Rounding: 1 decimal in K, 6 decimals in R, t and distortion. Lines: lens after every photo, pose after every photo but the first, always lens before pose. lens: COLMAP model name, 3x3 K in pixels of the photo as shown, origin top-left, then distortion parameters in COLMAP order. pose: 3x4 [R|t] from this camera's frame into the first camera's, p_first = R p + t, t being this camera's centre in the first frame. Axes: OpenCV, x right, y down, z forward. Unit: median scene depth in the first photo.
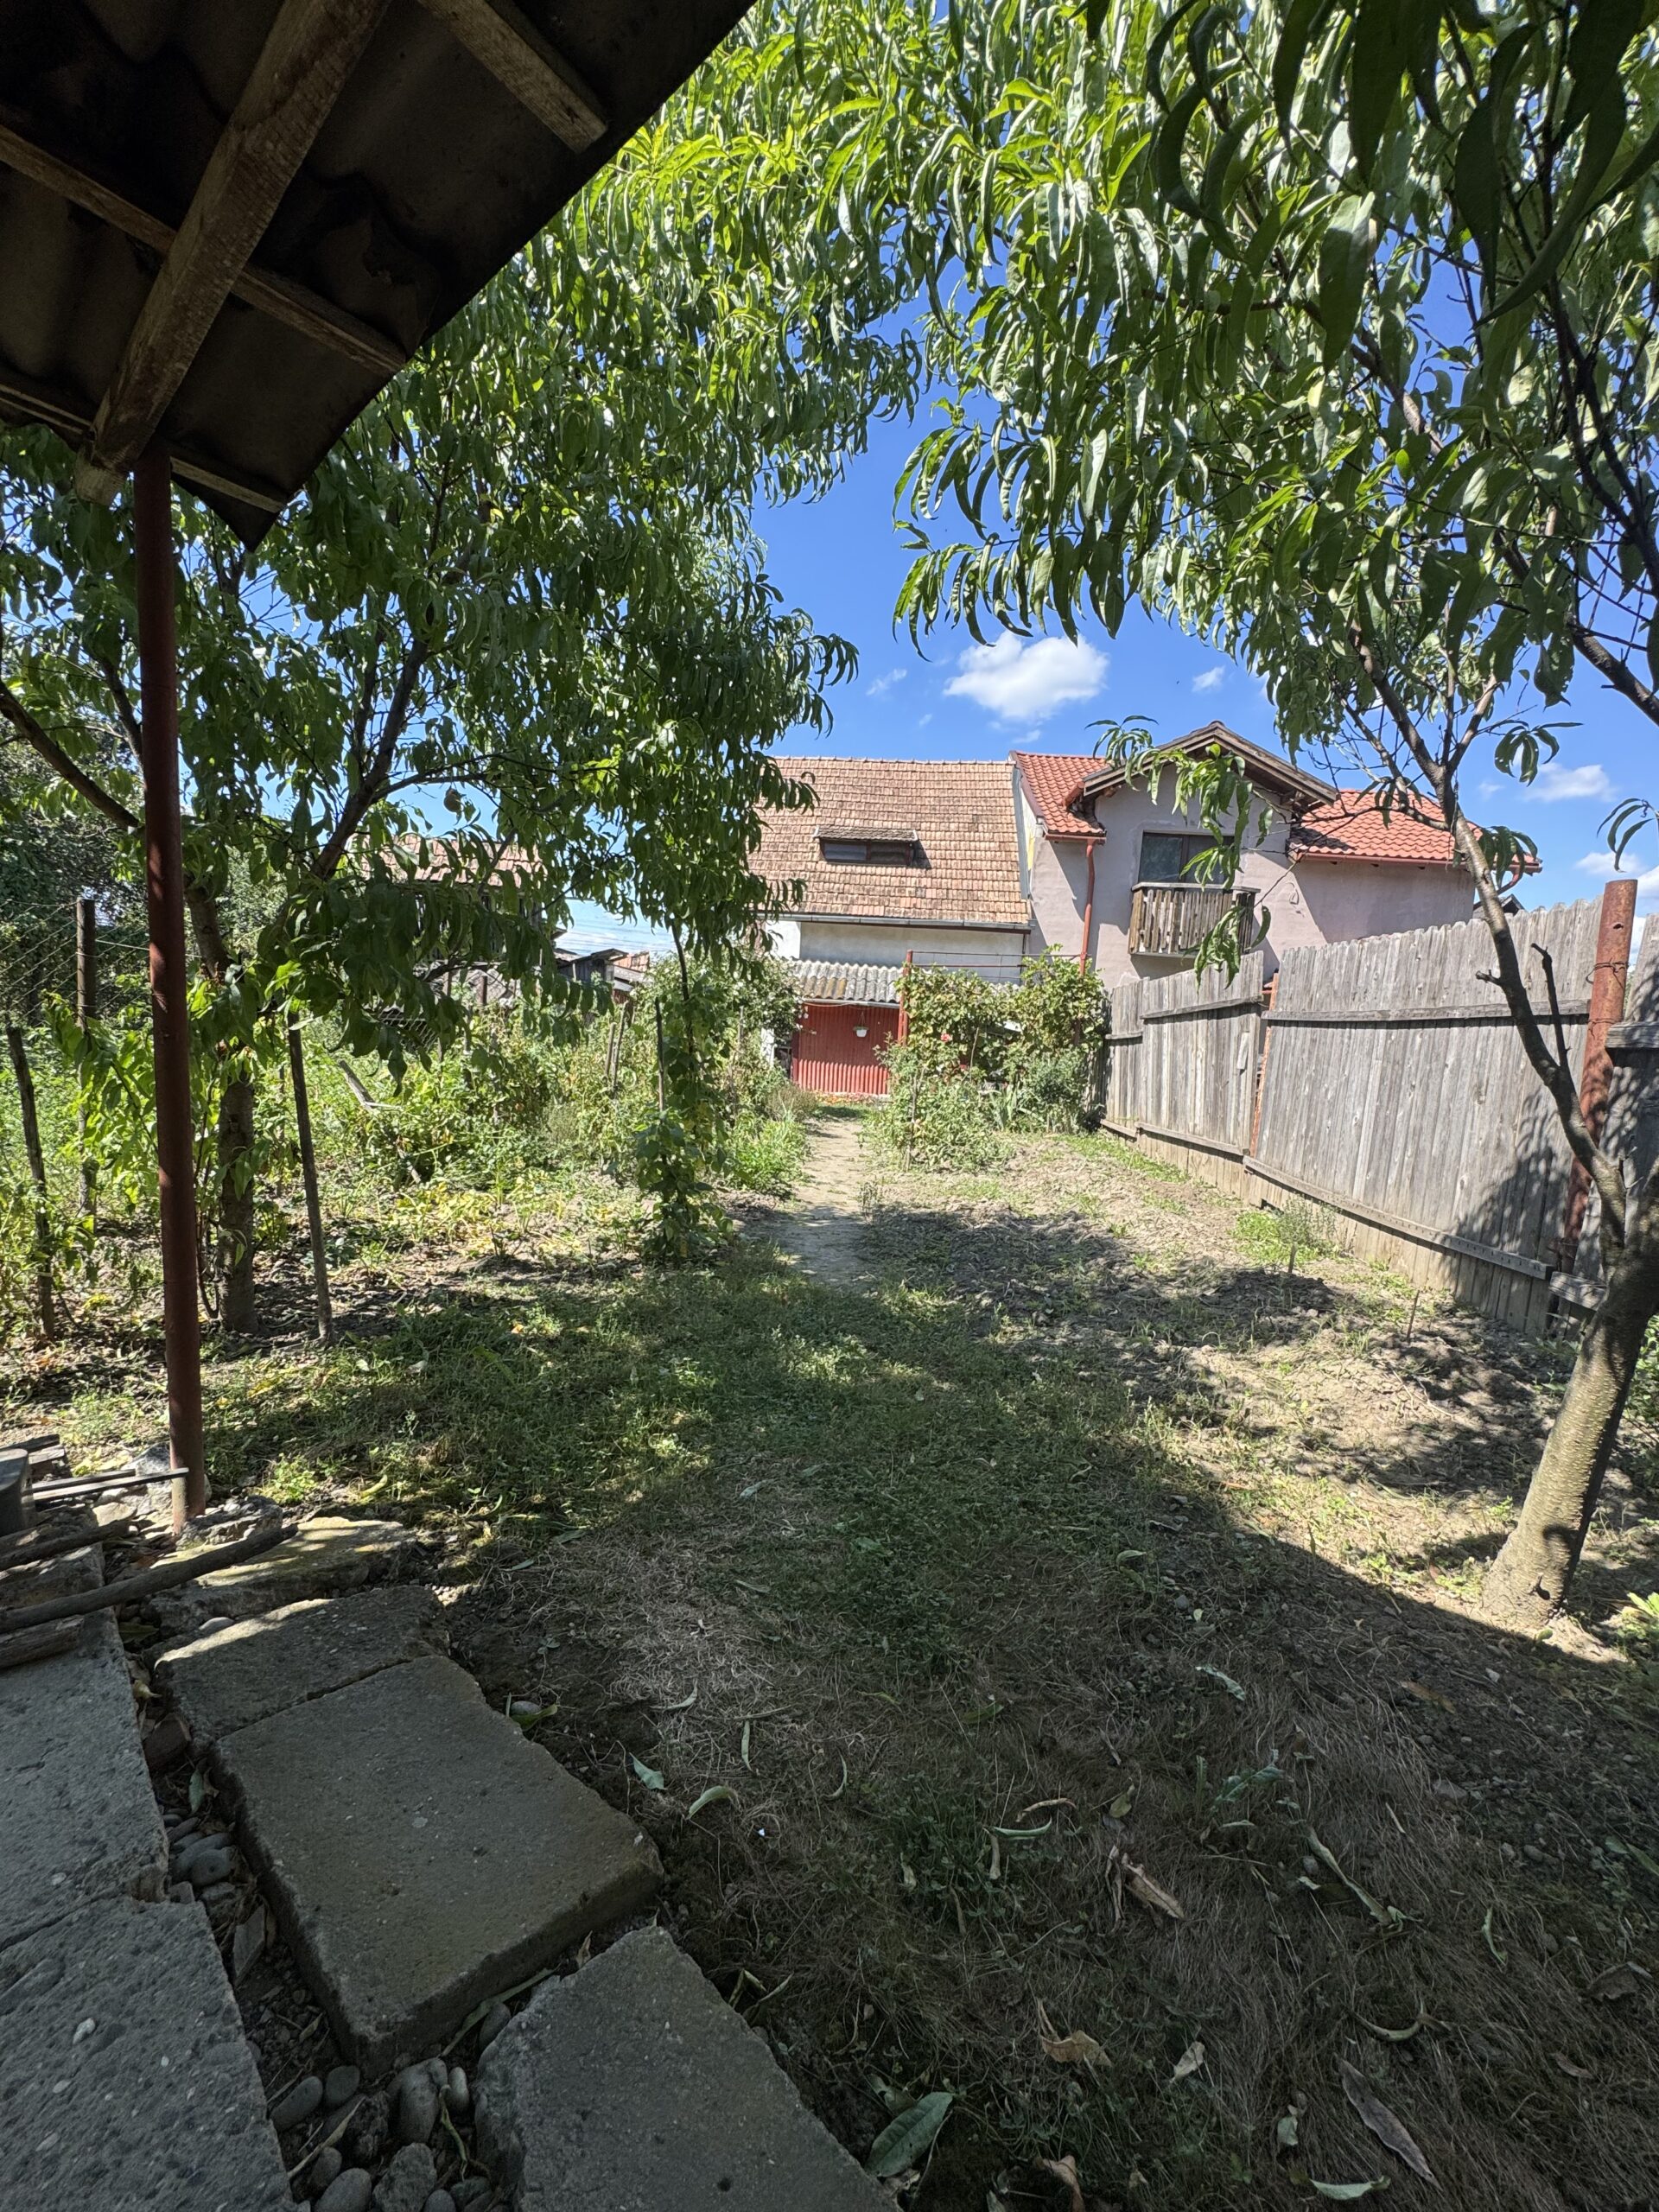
lens RADIAL K [[880.6, 0, 823.3], [0, 880.6, 1109.4], [0, 0, 1]] dist [-0.001236, 0.000409]
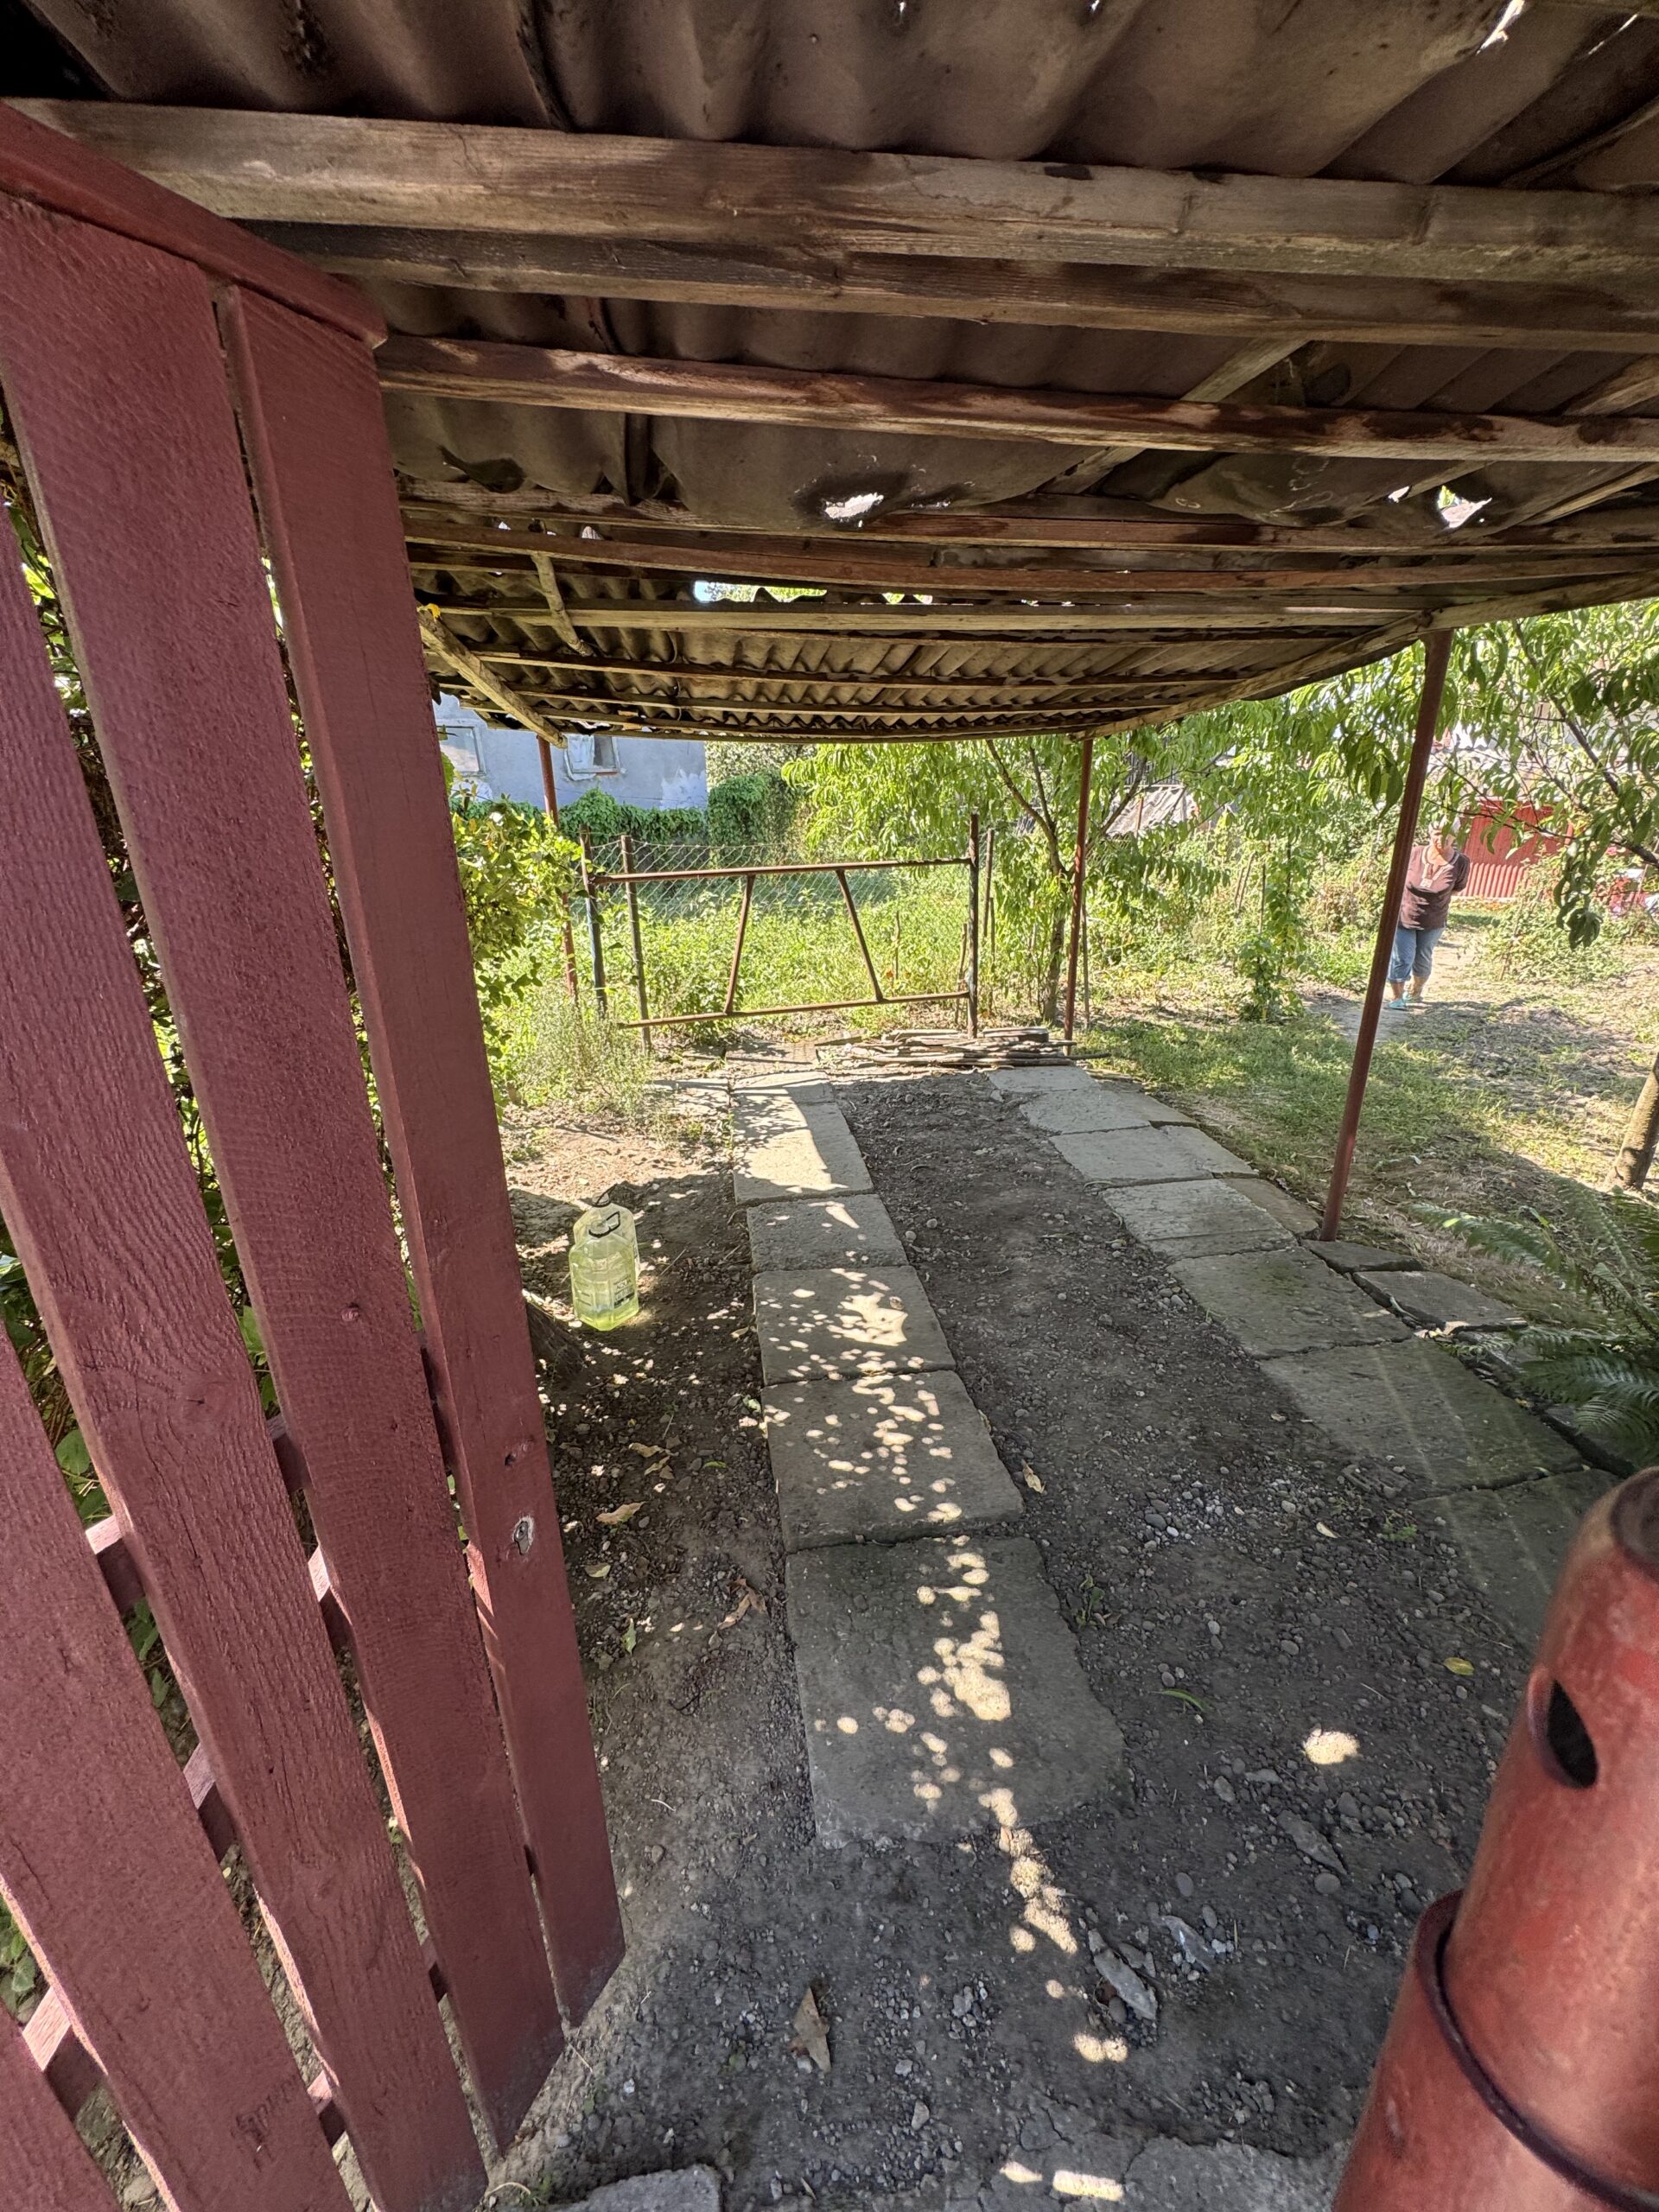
lens RADIAL K [[880.6, 0, 828.6], [0, 880.6, 1102.3], [0, 0, 1]] dist [-0.001236, 0.000409]
pose [[0.770767, 0.153205, -0.618422, 0.260409], [-0.008311, 0.972993, 0.230687, -0.058283], [0.637062, -0.172666, 0.751224, -0.819488]]
